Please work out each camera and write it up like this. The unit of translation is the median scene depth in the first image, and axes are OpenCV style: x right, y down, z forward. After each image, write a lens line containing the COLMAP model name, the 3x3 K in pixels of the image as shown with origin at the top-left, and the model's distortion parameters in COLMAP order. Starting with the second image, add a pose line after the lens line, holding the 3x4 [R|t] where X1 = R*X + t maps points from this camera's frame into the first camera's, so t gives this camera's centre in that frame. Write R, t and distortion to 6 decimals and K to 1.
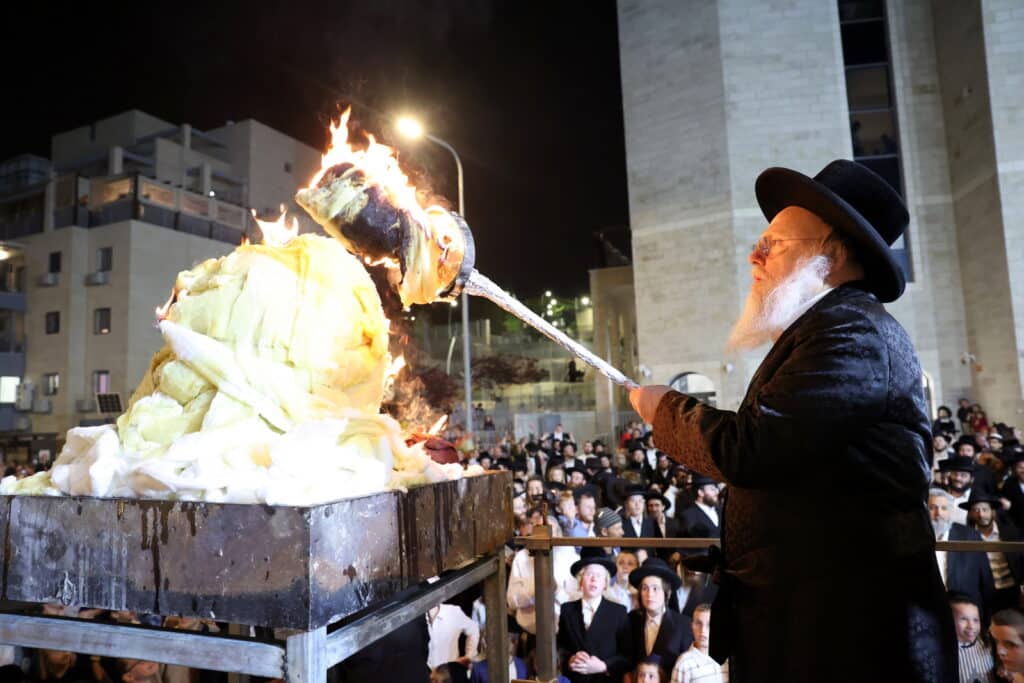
lens RADIAL K [[700.7, 0, 512.0], [0, 700.7, 341.5], [0, 0, 1]] dist [-0.099928, 0.074241]
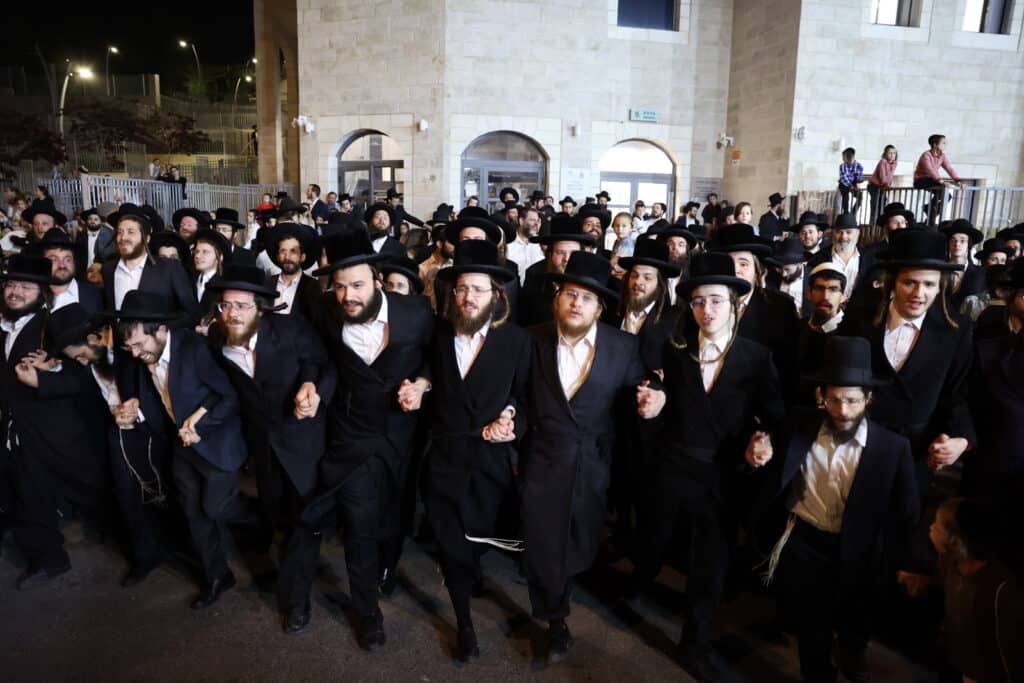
lens RADIAL K [[700.7, 0, 512.0], [0, 700.7, 341.5], [0, 0, 1]] dist [-0.099928, 0.074241]
pose [[0.928616, -0.014267, 0.370769, 0.149105], [-0.089829, 0.960890, 0.261957, 0.061522], [-0.360005, -0.276563, 0.891016, 0.324223]]
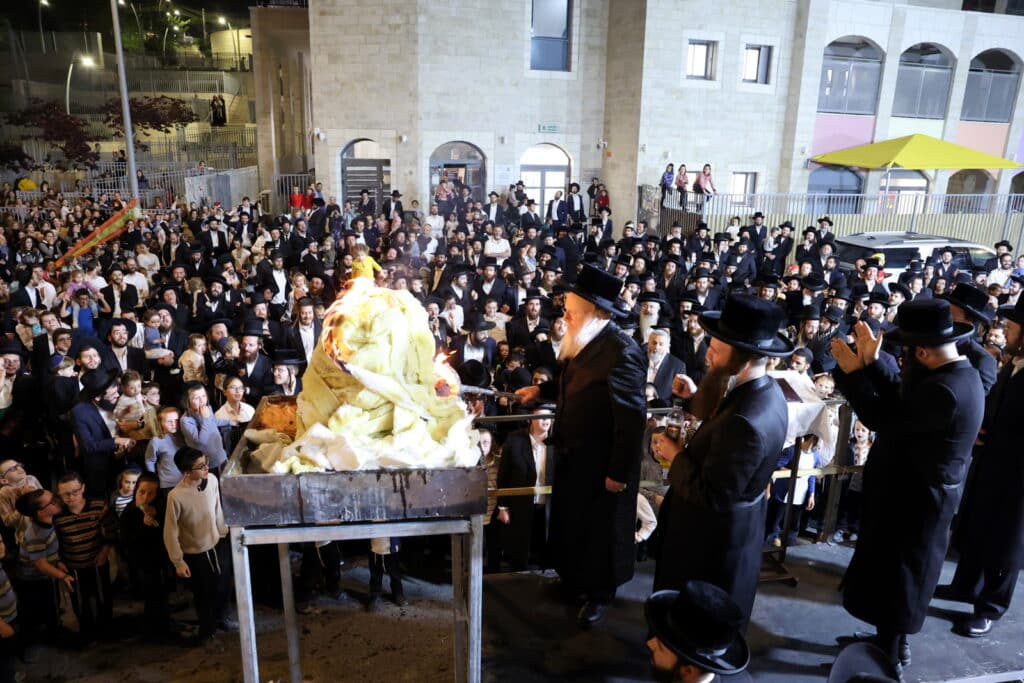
lens RADIAL K [[715.2, 0, 512.0], [0, 715.2, 341.5], [0, 0, 1]] dist [-0.082053, 0.001089]
pose [[0.877894, -0.078487, 0.472380, -0.079813], [-0.099245, 0.935235, 0.339833, -0.059881], [-0.468458, -0.345219, 0.813247, -0.052390]]
